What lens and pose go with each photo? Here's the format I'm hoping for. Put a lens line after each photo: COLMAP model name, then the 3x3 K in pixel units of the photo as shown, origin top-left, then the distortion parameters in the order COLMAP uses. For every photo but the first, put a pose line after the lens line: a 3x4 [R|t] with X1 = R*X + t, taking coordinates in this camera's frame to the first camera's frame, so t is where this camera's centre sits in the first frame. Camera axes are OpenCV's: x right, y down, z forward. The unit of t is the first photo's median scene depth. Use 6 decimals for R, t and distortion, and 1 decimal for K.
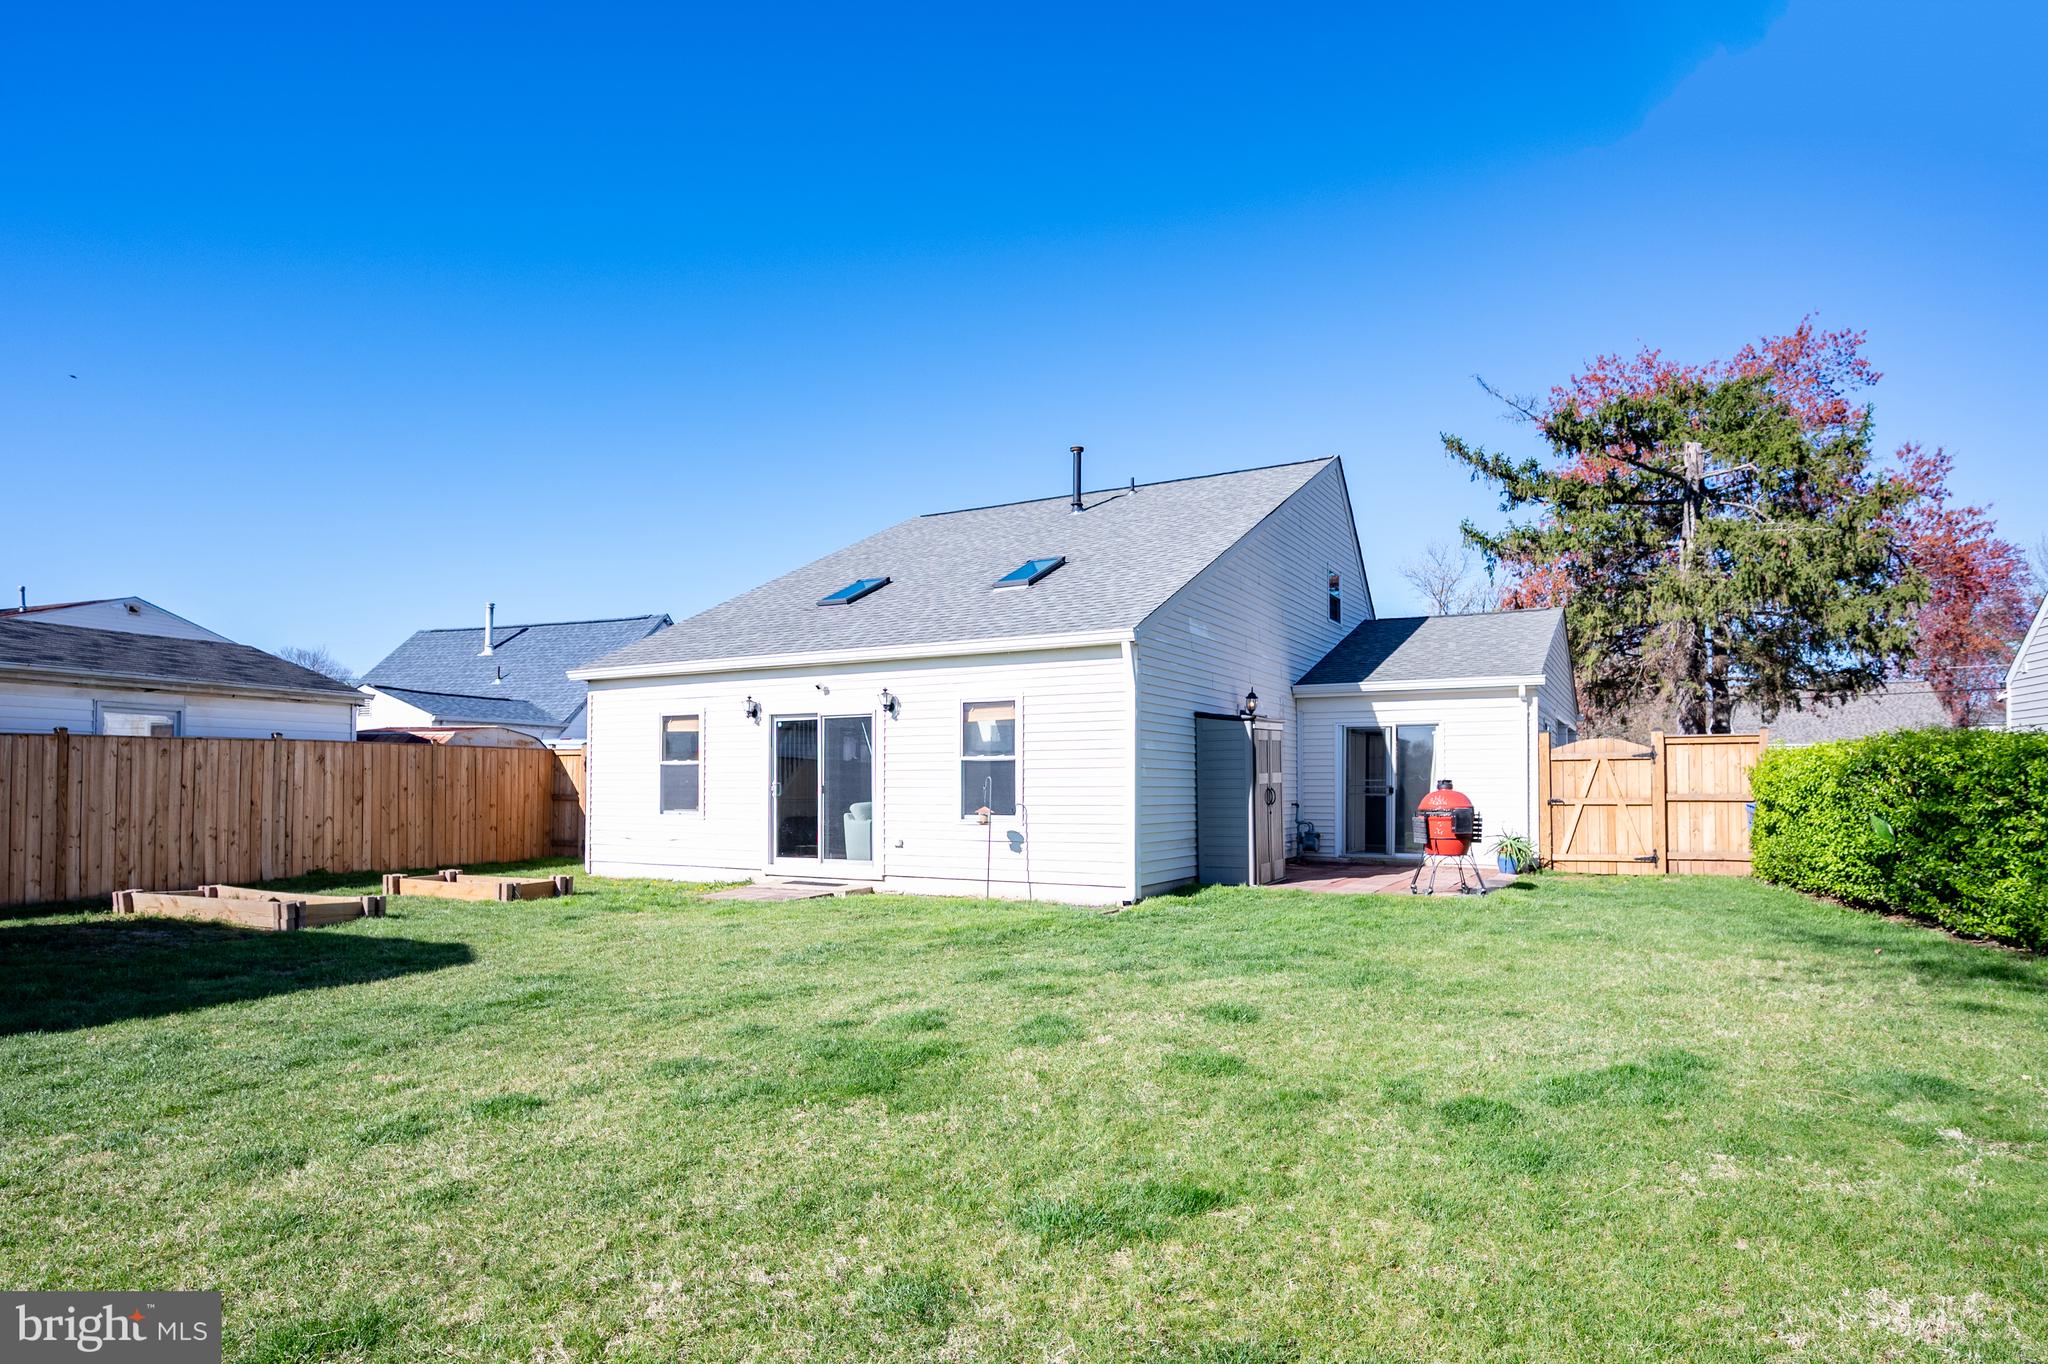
lens RADIAL K [[1142.6, 0, 1016.5], [0, 1142.6, 752.9], [0, 0, 1]] dist [0.005834, 0.000431]
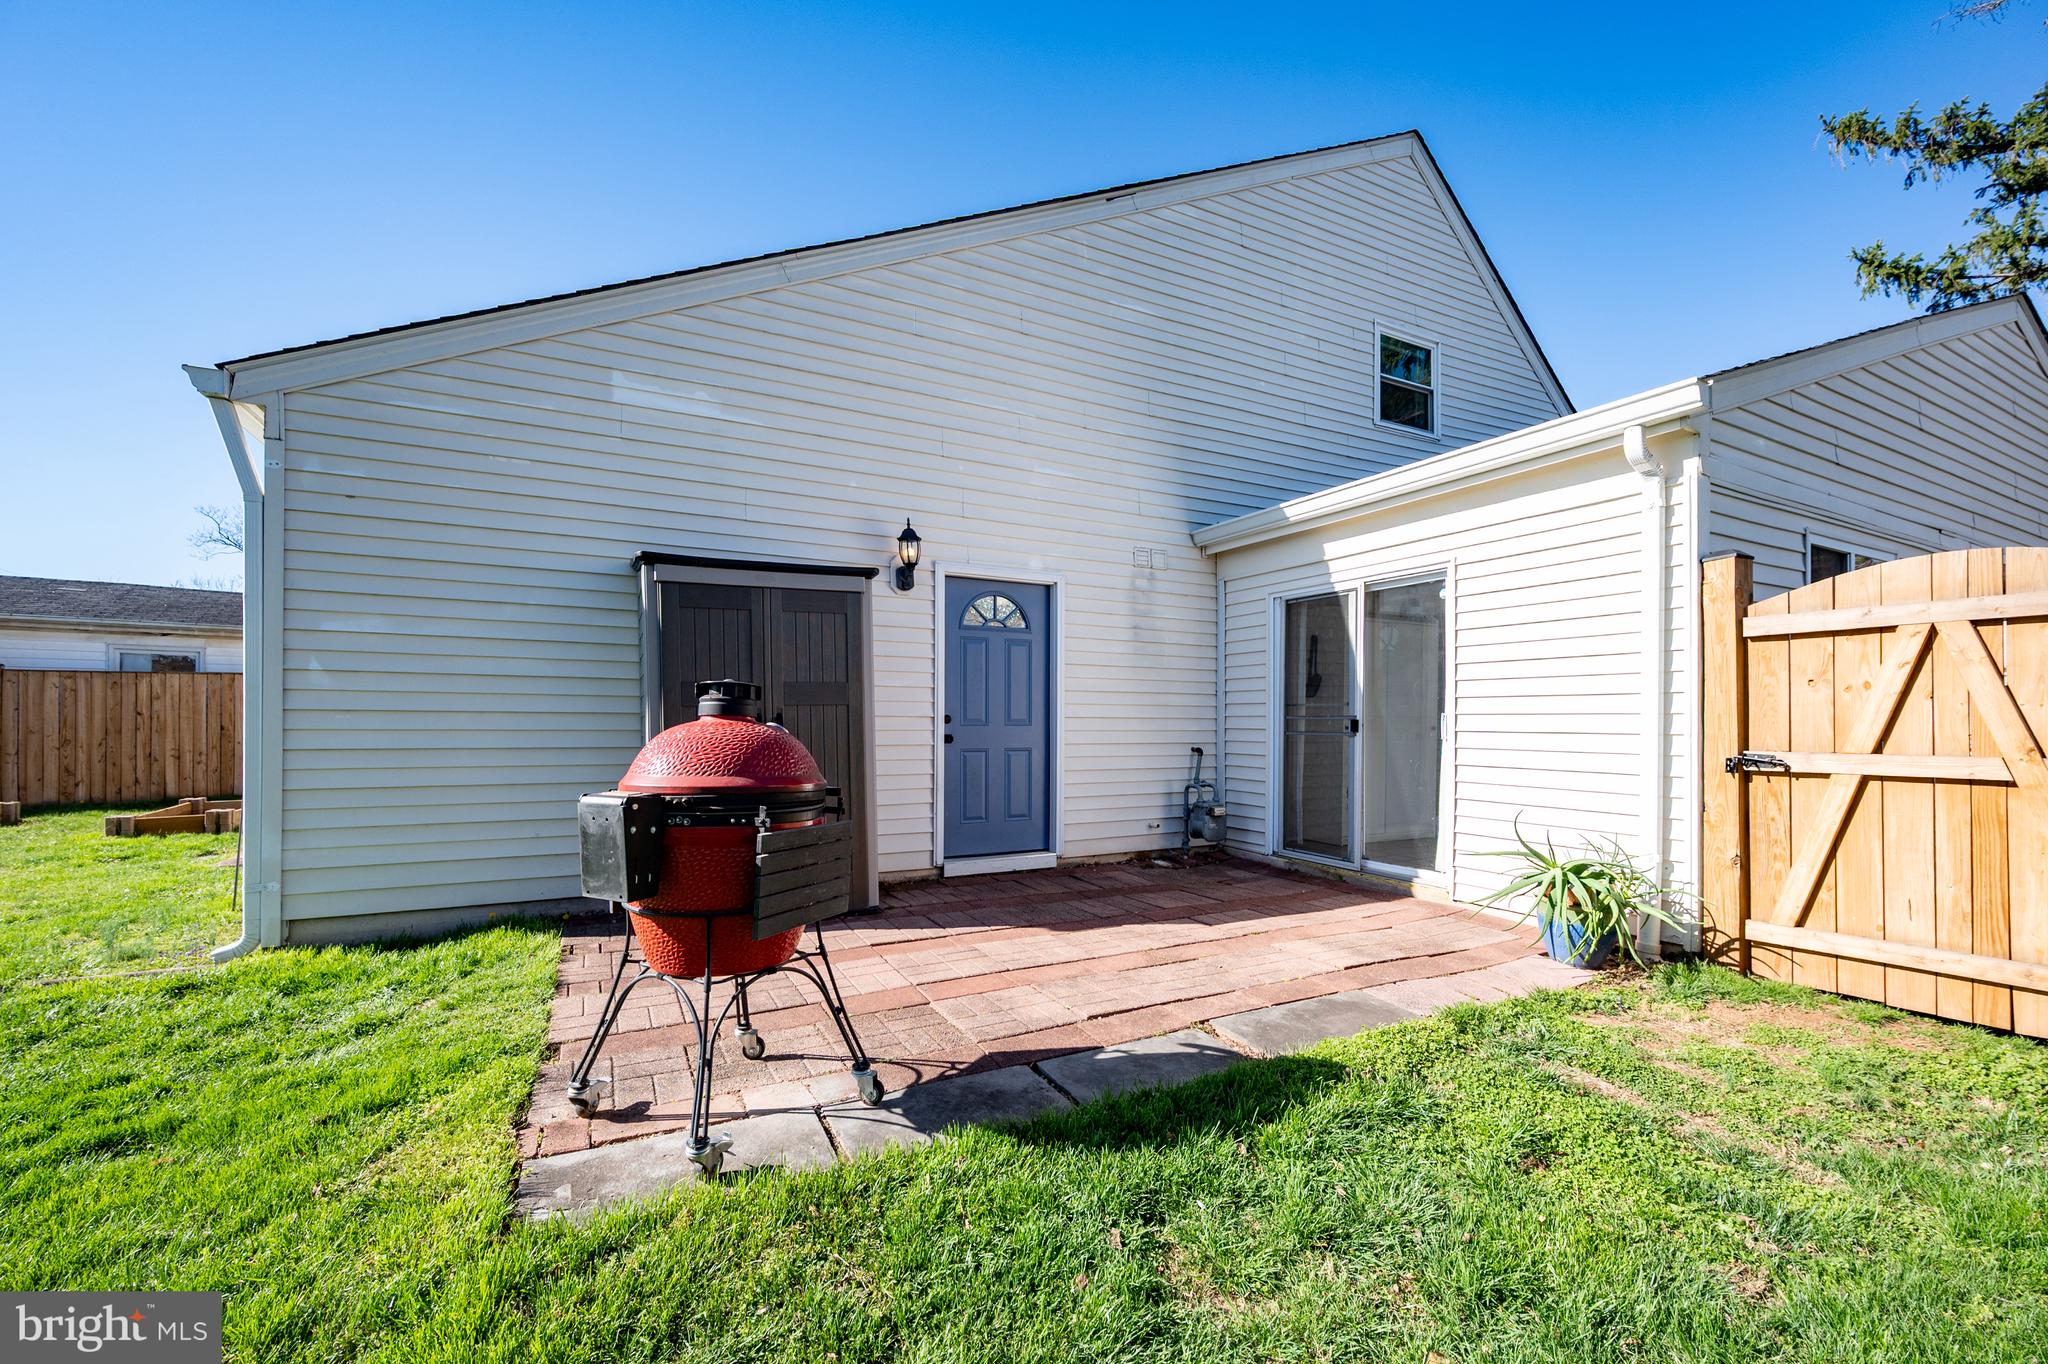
lens RADIAL K [[817.0, 0, 1031.1], [0, 817.0, 707.8], [0, 0, 1]] dist [-0.002969, -0.000179]
pose [[0.833140, -0.003797, -0.553049, 0.440158], [0.011874, 0.999869, 0.011023, 0.022254], [0.552935, -0.015751, 0.833075, 0.712102]]
